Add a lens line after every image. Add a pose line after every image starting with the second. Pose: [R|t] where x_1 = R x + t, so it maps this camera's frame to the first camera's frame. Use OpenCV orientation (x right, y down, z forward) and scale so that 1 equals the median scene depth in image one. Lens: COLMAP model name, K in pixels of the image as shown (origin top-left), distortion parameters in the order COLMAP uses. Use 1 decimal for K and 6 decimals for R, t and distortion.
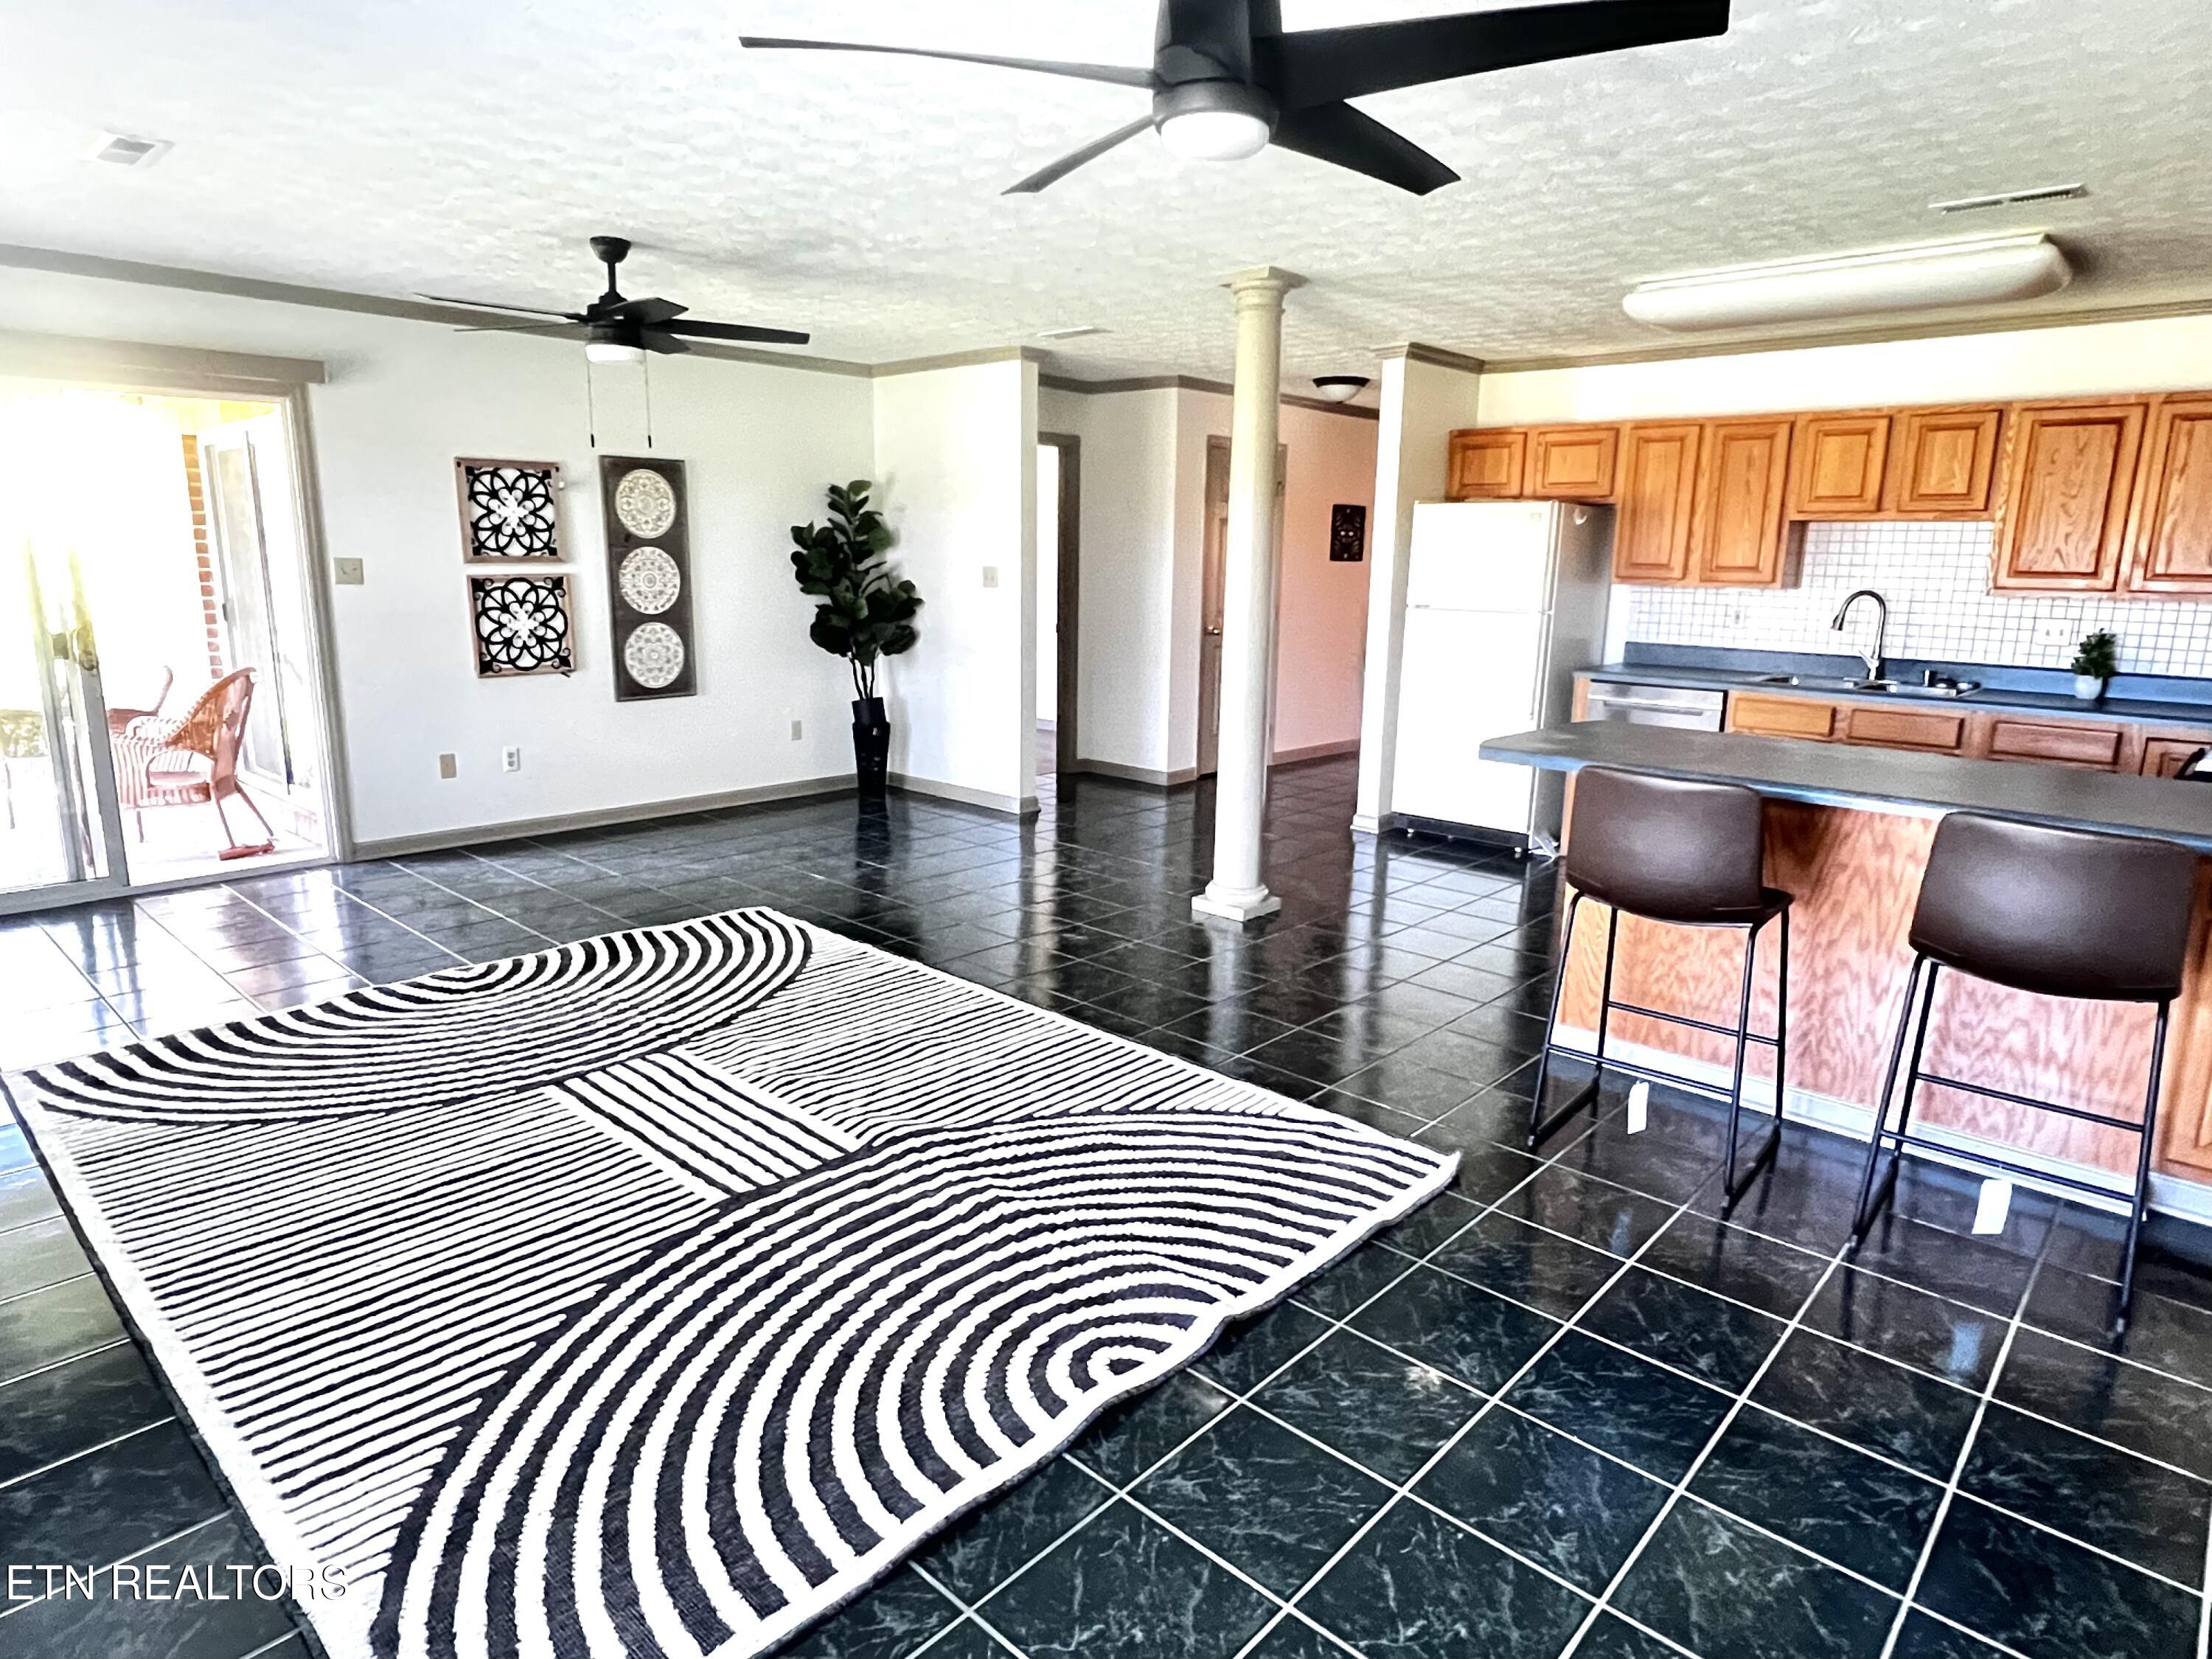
lens RADIAL K [[1277.7, 0, 1097.0], [0, 1277.7, 818.6], [0, 0, 1]] dist [-0.000391, -0.002503]
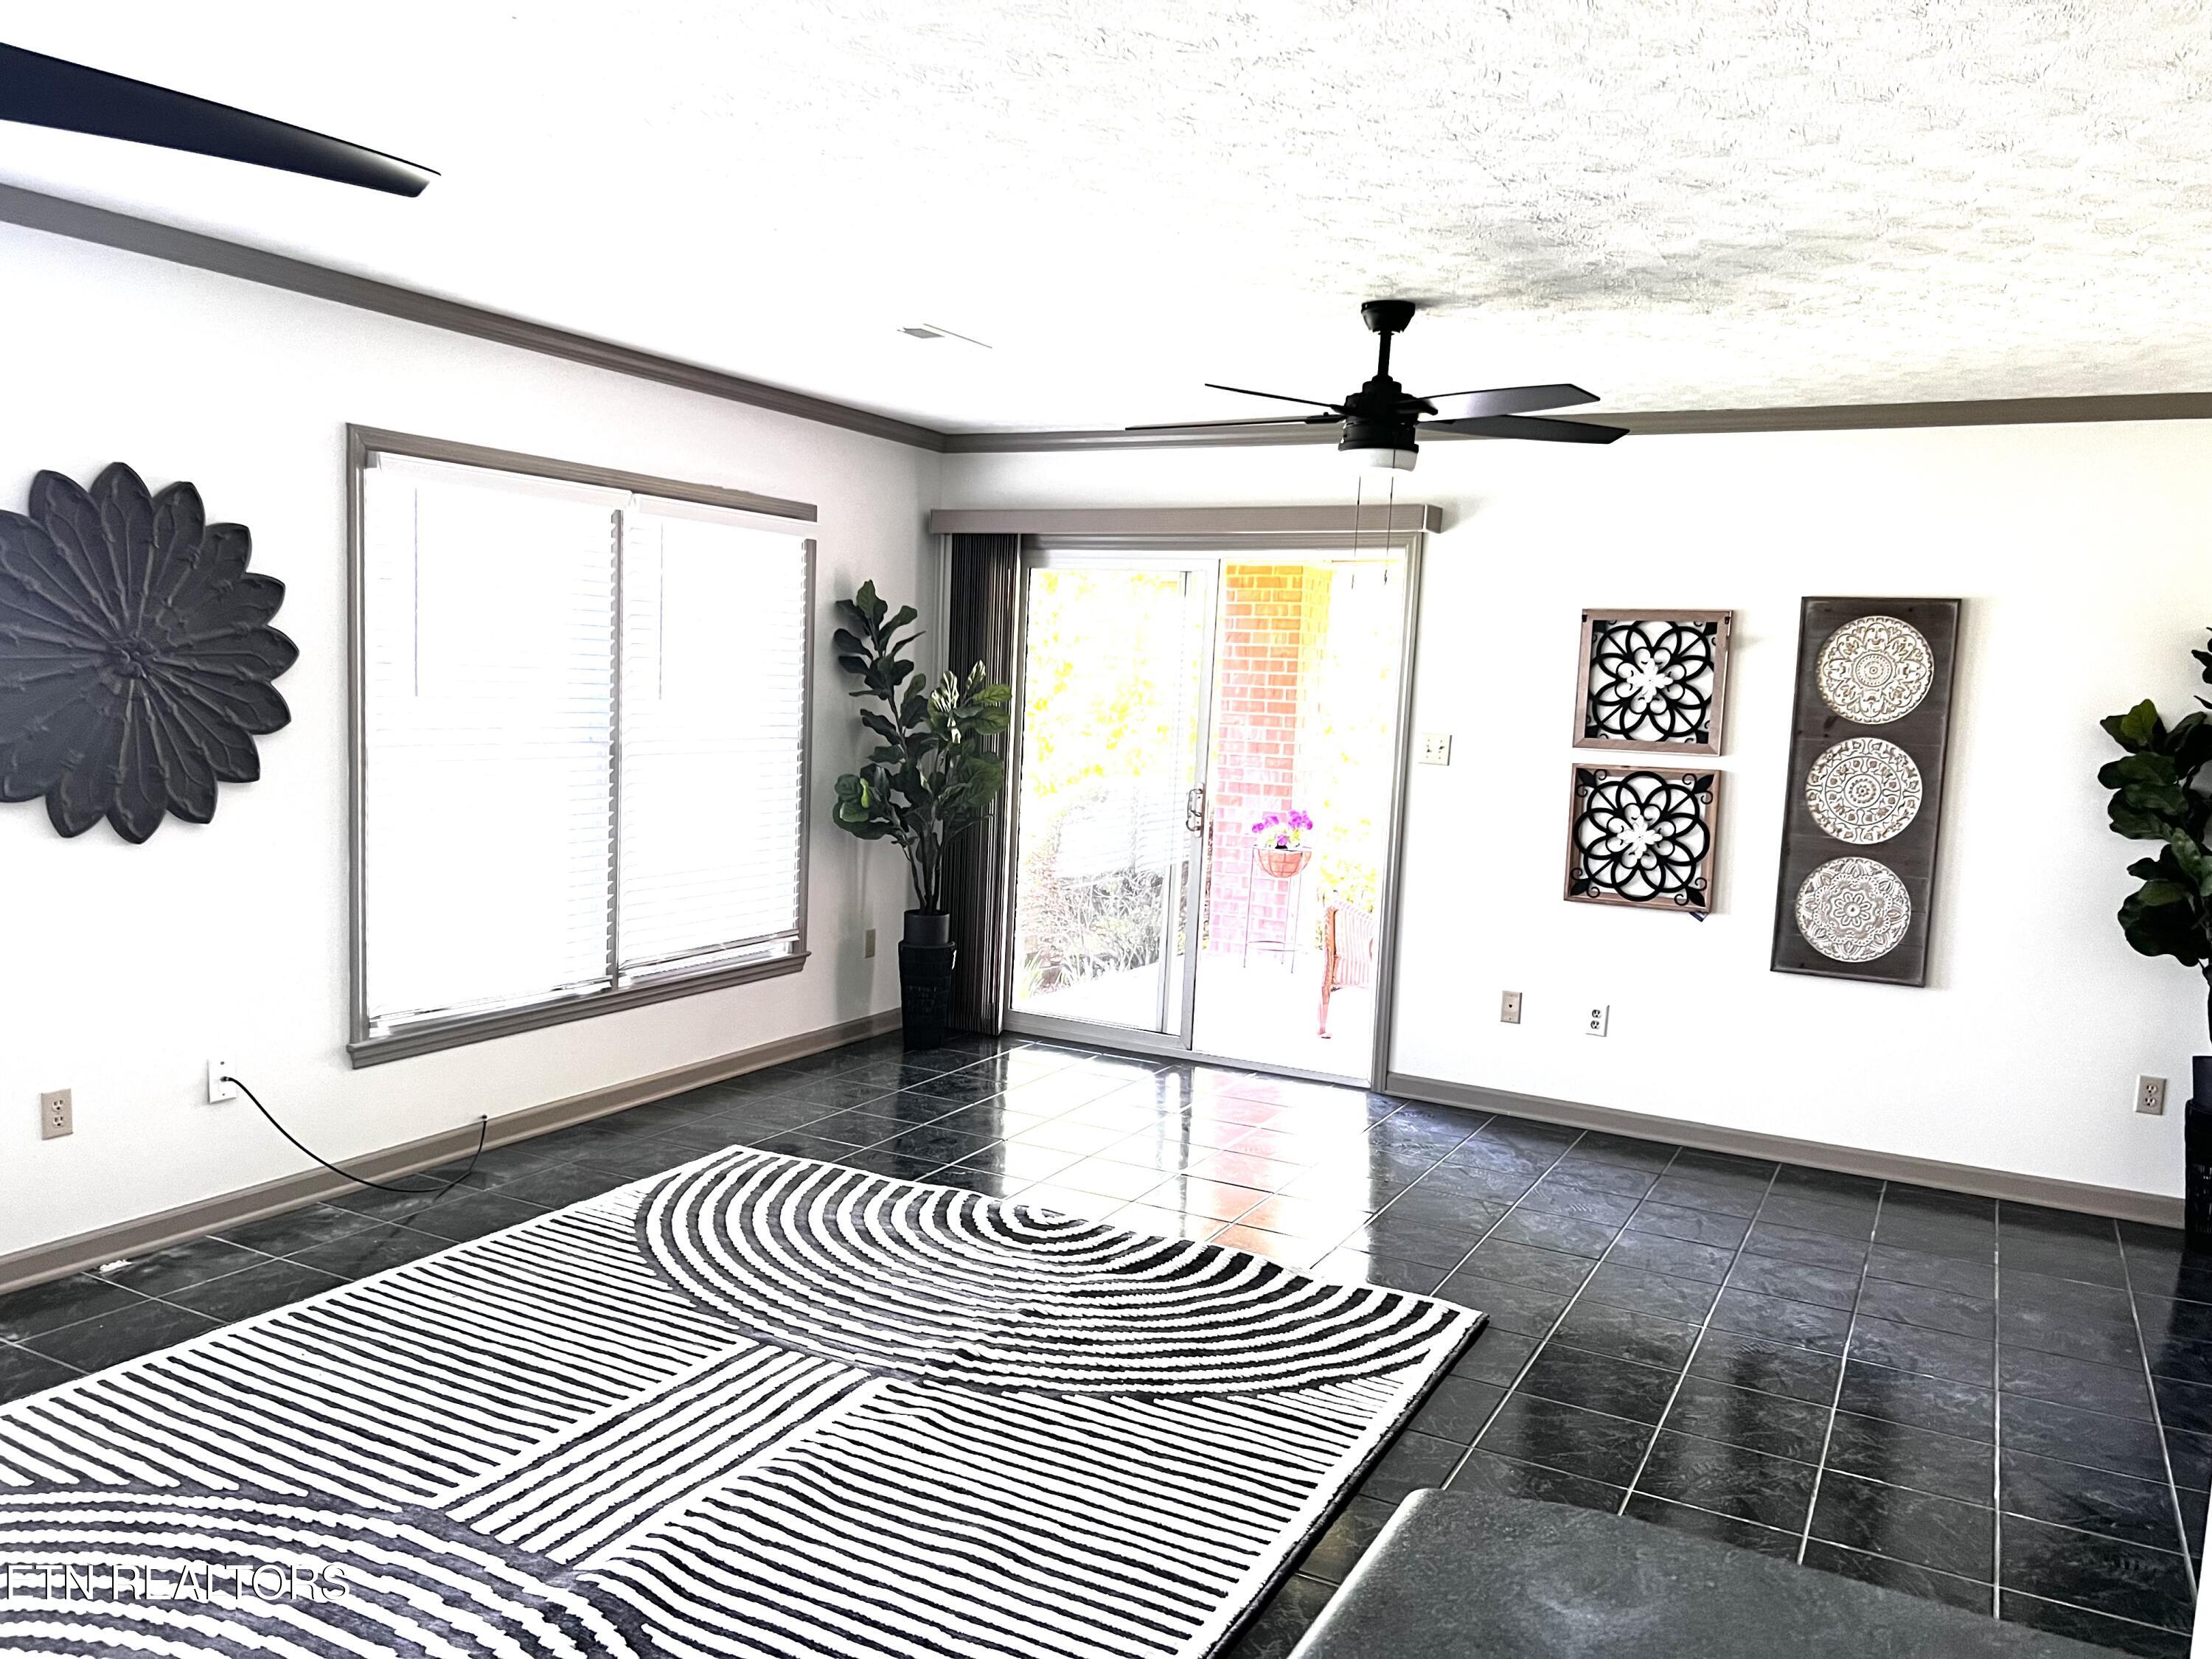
lens RADIAL K [[1653.2, 0, 1108.3], [0, 1653.2, 854.1], [0, 0, 1]] dist [0.052016, -0.065758]
pose [[0.262103, 0.105788, -0.959224, 0.376254], [-0.237059, 0.970576, 0.042265, -0.117596], [0.935471, 0.216315, 0.279469, 0.495193]]
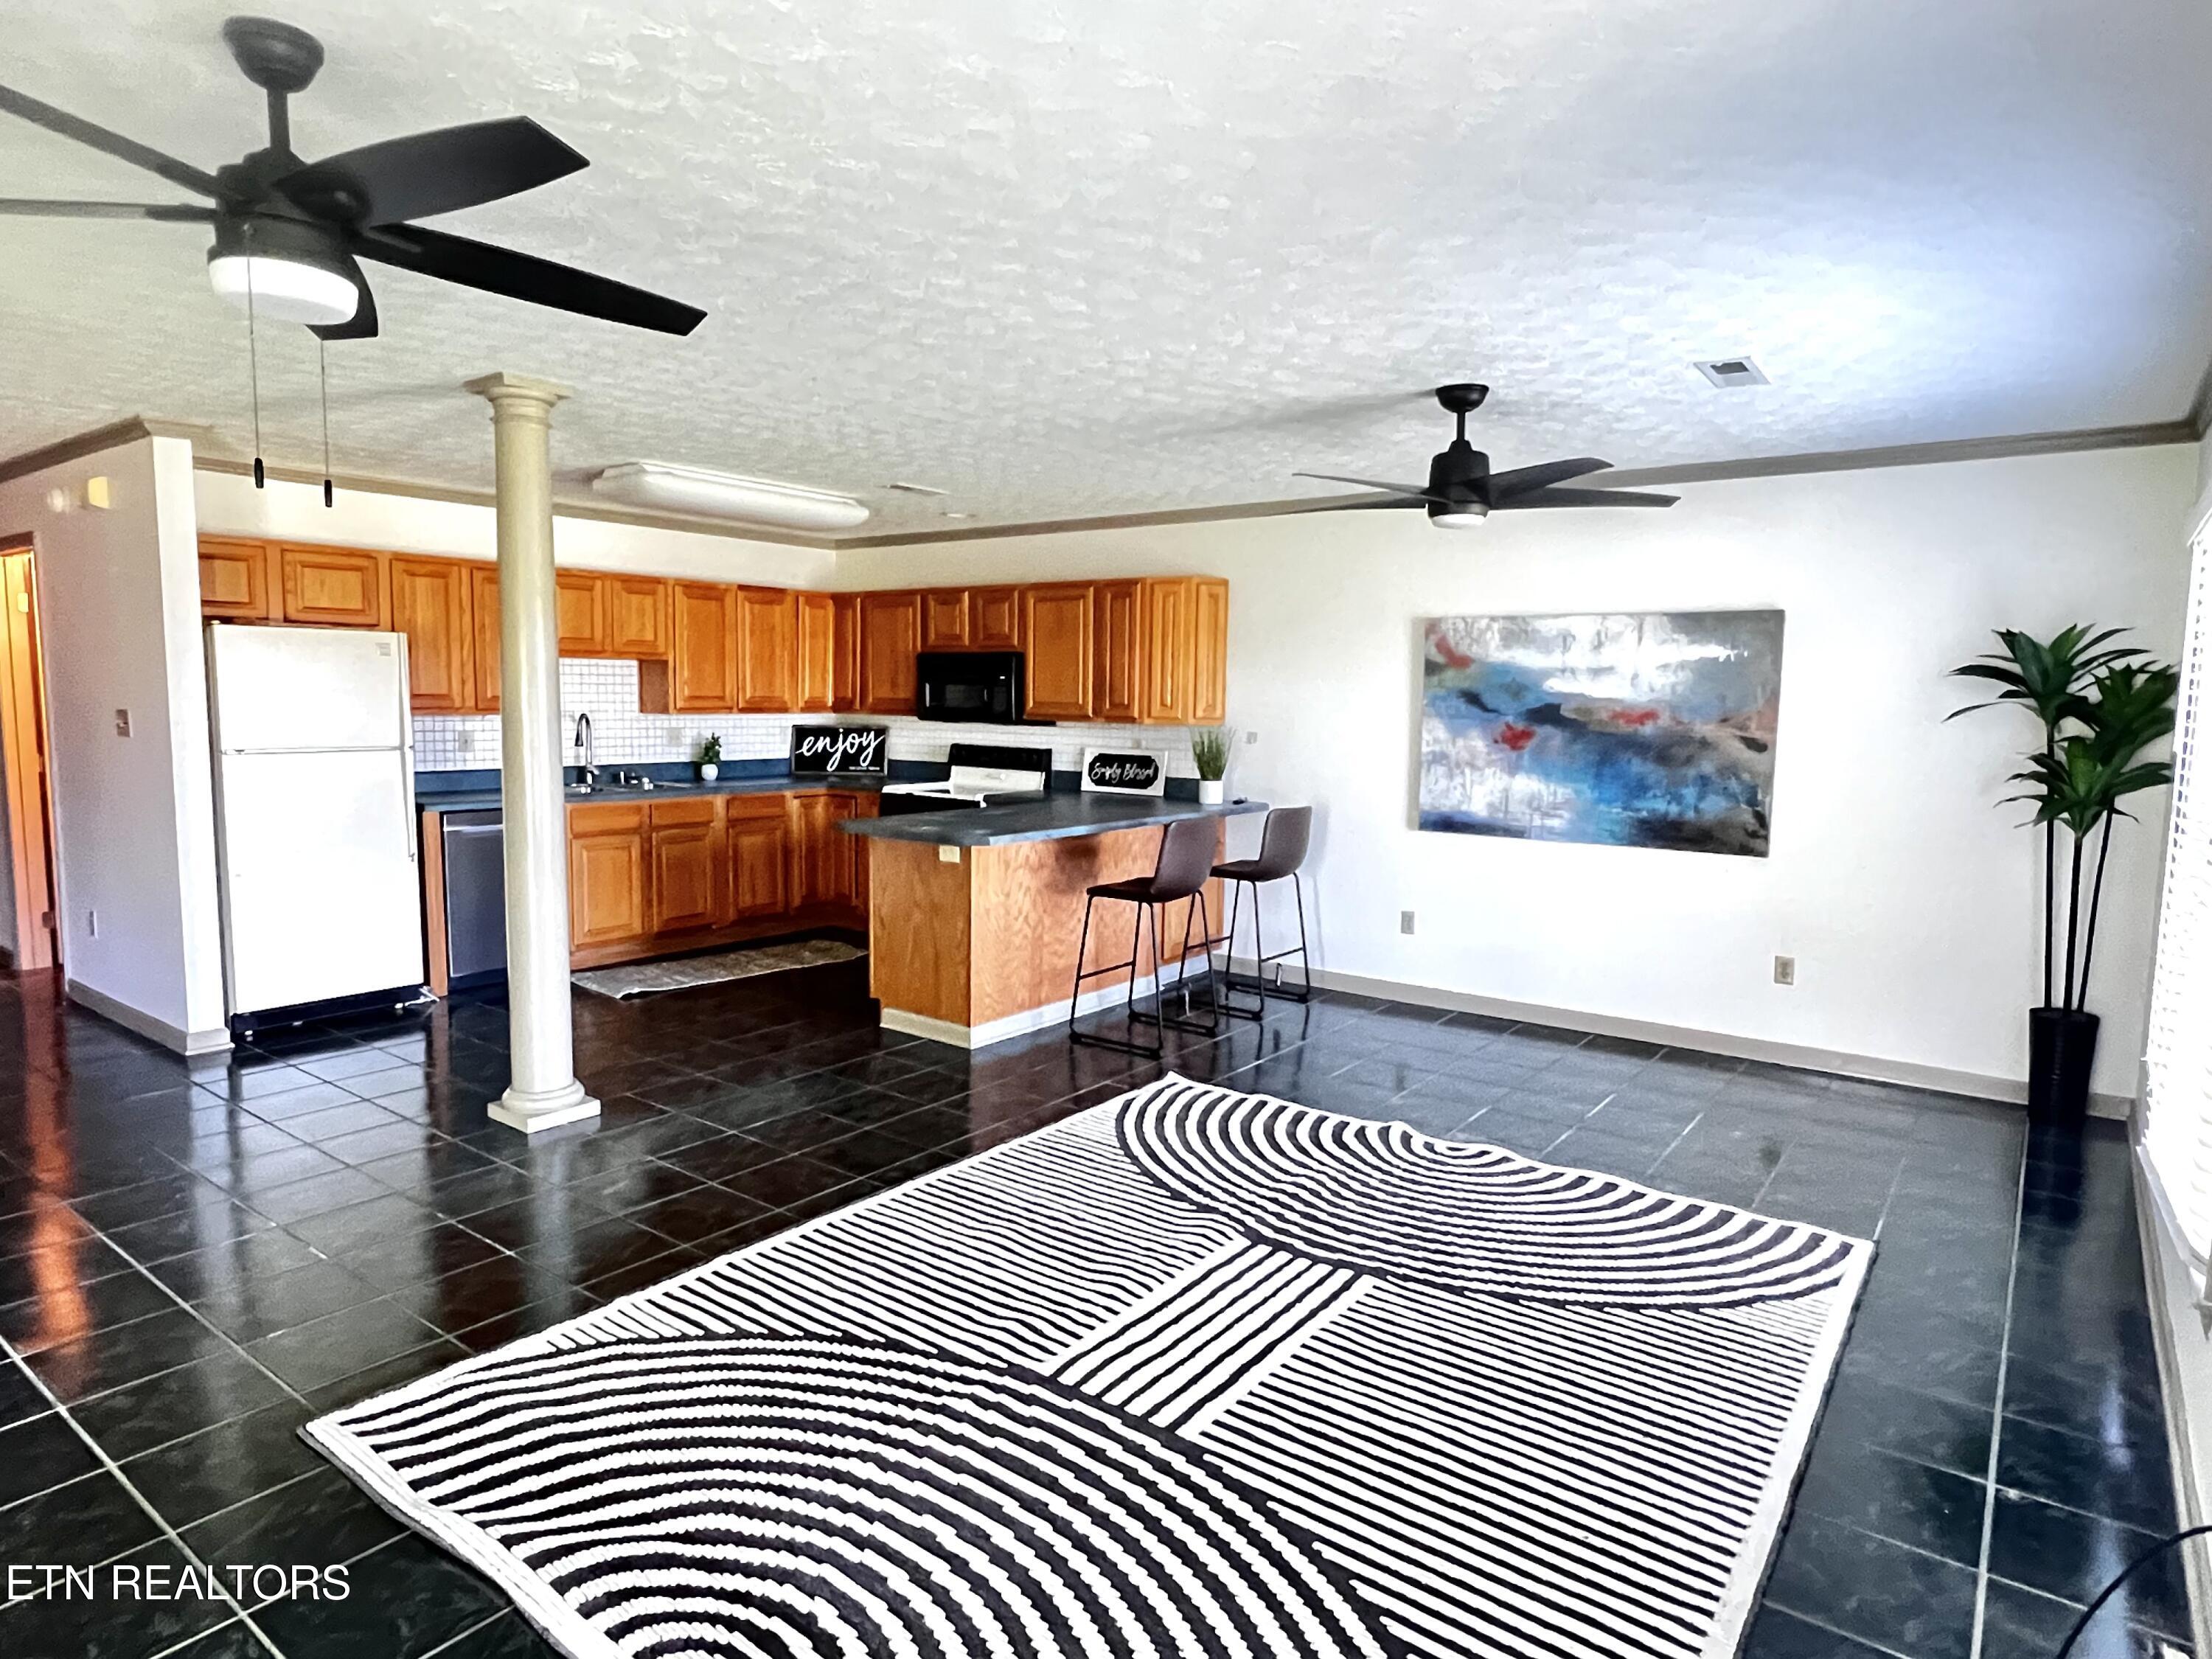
lens RADIAL K [[1277.7, 0, 1097.0], [0, 1277.7, 818.6], [0, 0, 1]] dist [-0.000391, -0.002503]
pose [[-0.101650, -0.118269, 0.987765, -0.659406], [0.186920, 0.972953, 0.135732, -0.148822], [-0.977102, 0.198430, -0.076794, 0.607220]]
